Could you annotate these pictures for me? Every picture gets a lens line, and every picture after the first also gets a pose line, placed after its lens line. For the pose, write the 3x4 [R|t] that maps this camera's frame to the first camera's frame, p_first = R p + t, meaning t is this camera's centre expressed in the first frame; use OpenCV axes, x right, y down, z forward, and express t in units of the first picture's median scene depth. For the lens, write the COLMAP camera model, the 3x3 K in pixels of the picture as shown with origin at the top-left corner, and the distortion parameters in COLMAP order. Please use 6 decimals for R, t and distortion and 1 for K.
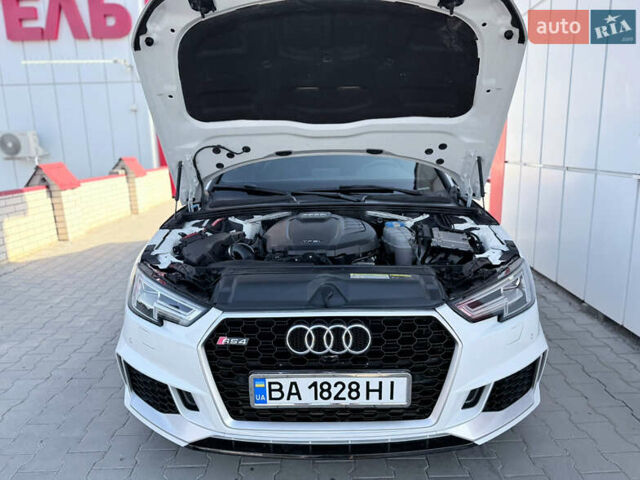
lens RADIAL K [[452.0, 0, 320.0], [0, 452.0, 240.0], [0, 0, 1]] dist [0.028521, -0.005675]
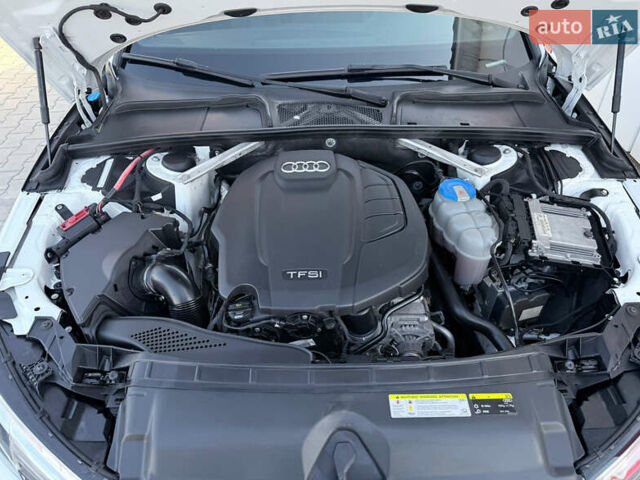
lens RADIAL K [[461.1, 0, 320.0], [0, 461.1, 240.0], [0, 0, 1]] dist [-0.009660, -0.008654]
pose [[0.999201, -0.023886, 0.032059, -0.015999], [0.006210, 0.884897, 0.465745, -0.225113], [-0.039493, -0.465174, 0.884338, 0.471432]]
